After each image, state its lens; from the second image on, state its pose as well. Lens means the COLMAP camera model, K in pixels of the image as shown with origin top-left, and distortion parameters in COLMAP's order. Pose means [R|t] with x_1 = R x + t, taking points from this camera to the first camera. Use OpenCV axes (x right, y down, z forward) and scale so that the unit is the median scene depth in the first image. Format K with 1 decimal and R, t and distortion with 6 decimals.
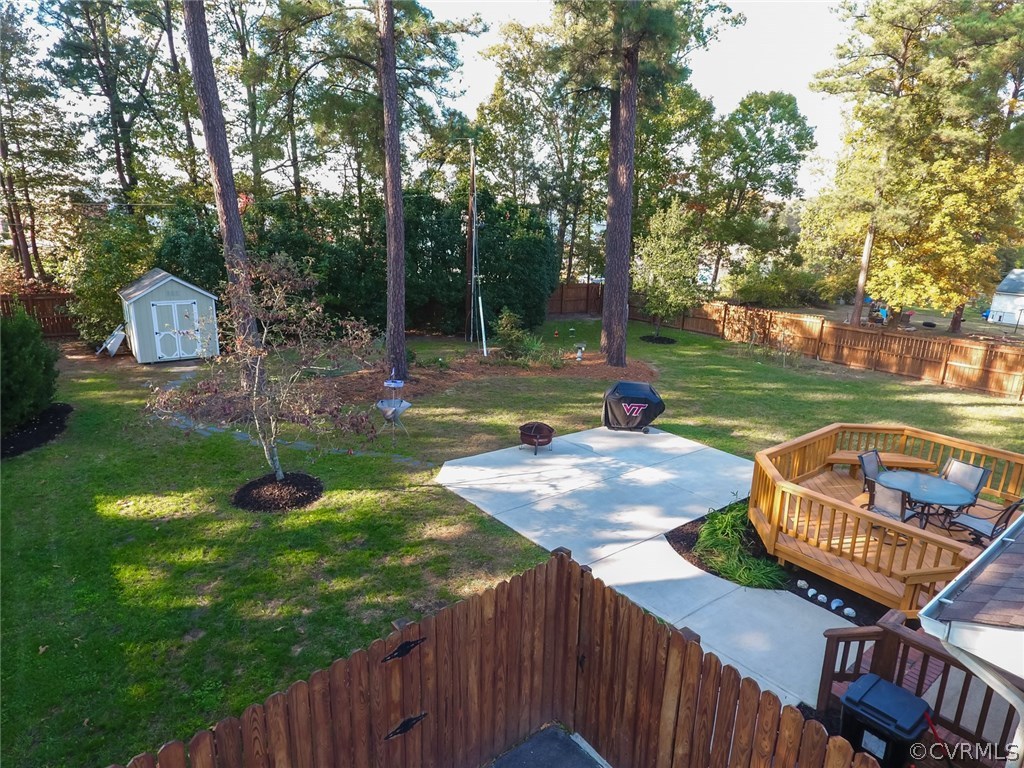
lens RADIAL K [[609.1, 0, 512.0], [0, 609.1, 384.0], [0, 0, 1]] dist [-0.004748, -0.000485]
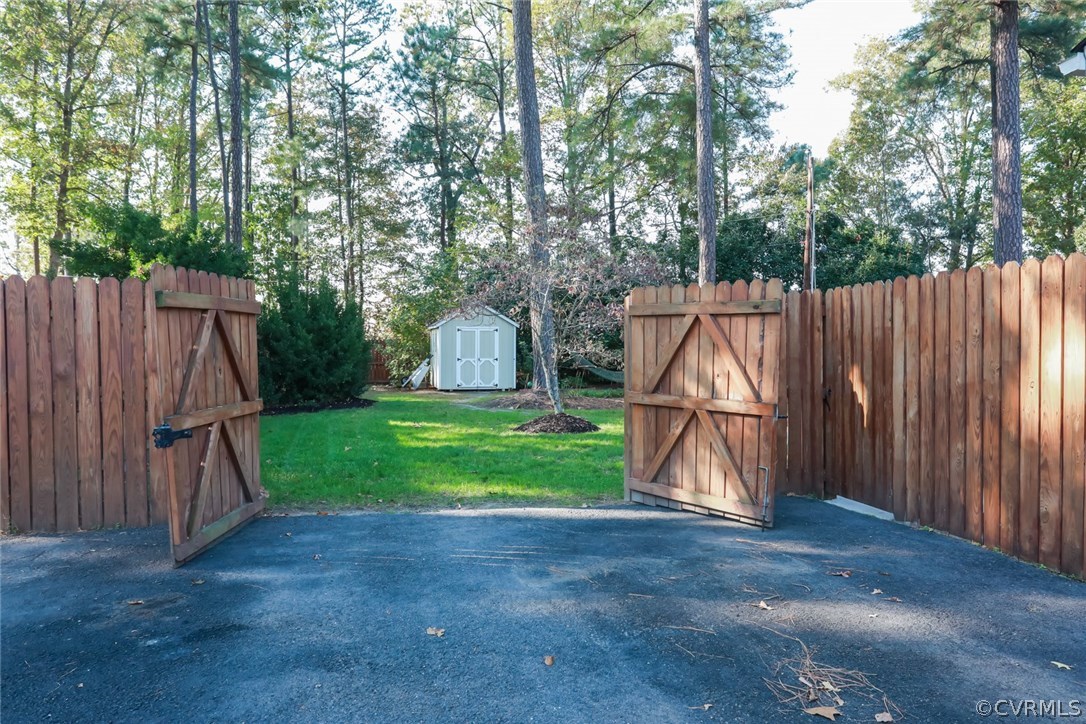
lens RADIAL K [[823.7, 0, 543.0], [0, 823.7, 362.0], [0, 0, 1]] dist [0.001283, 0.004819]
pose [[0.911706, -0.020099, -0.410352, 0.068935], [-0.086579, 0.966973, -0.239721, 0.215245], [0.401617, 0.254083, 0.879855, -0.087116]]
